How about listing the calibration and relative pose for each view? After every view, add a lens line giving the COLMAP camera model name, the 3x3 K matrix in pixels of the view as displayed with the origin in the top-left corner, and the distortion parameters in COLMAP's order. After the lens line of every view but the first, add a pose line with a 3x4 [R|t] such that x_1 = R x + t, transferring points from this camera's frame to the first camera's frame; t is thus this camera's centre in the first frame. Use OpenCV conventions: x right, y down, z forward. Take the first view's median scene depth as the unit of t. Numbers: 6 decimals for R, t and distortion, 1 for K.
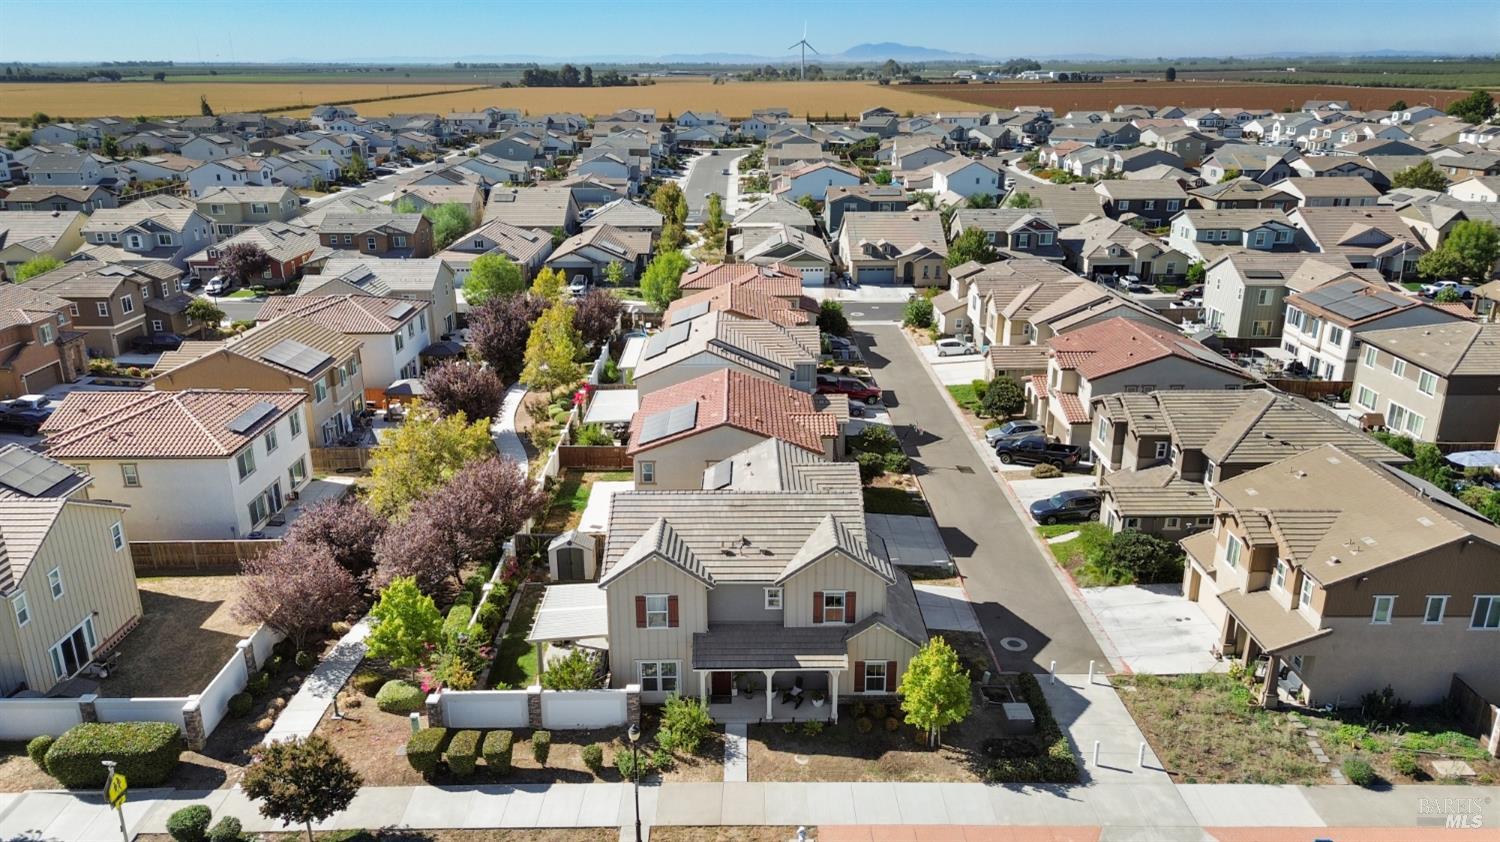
lens RADIAL K [[1059.0, 0, 751.4], [0, 1059.0, 426.8], [0, 0, 1]] dist [0.042029, -0.027881]
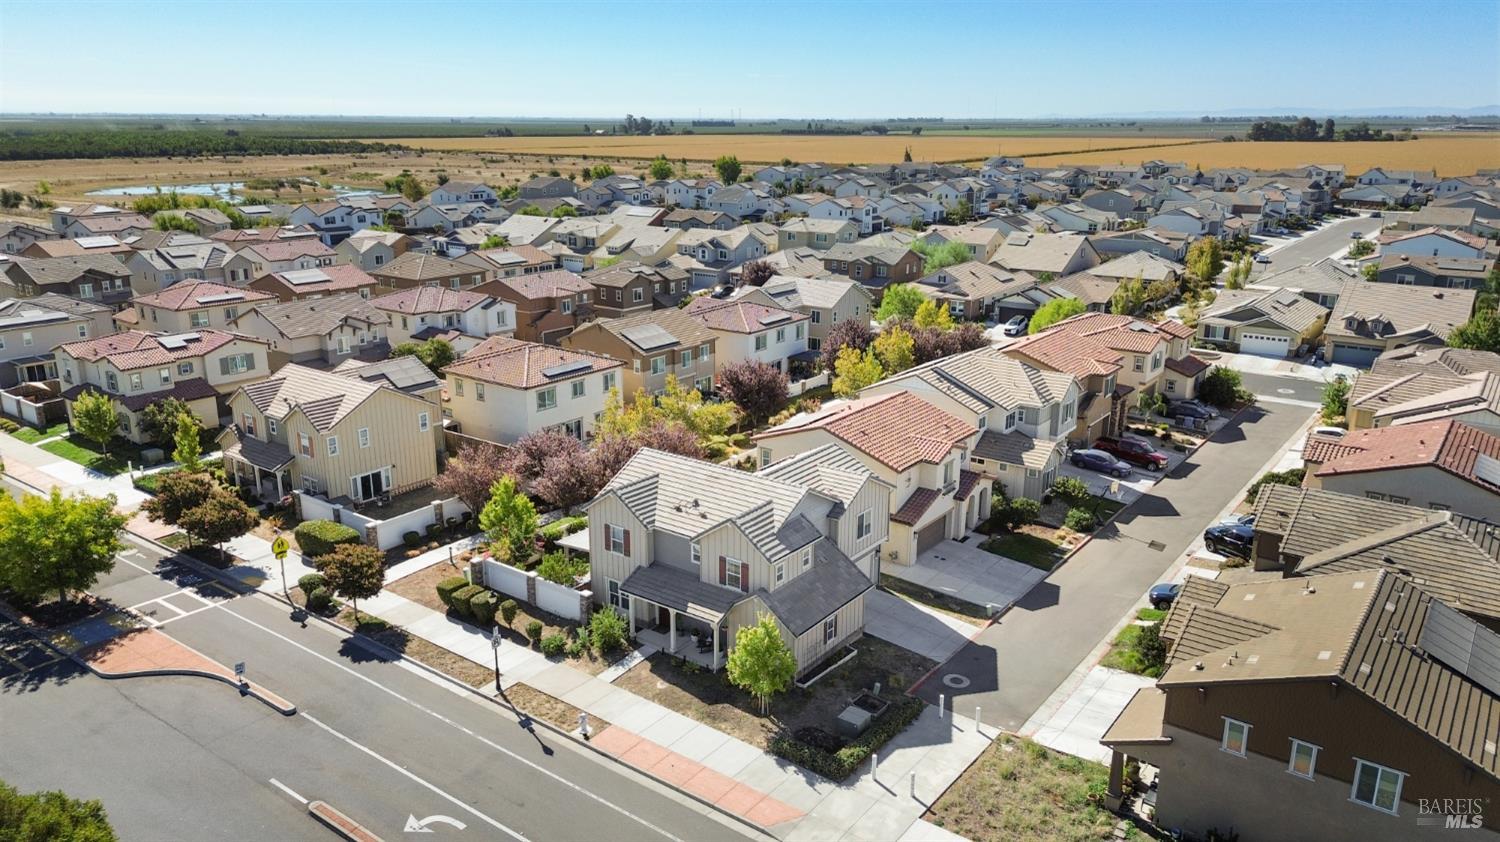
lens RADIAL K [[1059.0, 0, 747.1], [0, 1059.0, 419.2], [0, 0, 1]] dist [0.042029, -0.027881]
pose [[0.794407, 0.167860, -0.583730, 0.334505], [-0.198614, 0.980010, 0.011519, -0.004910], [0.573995, 0.106786, 0.811866, 0.025201]]
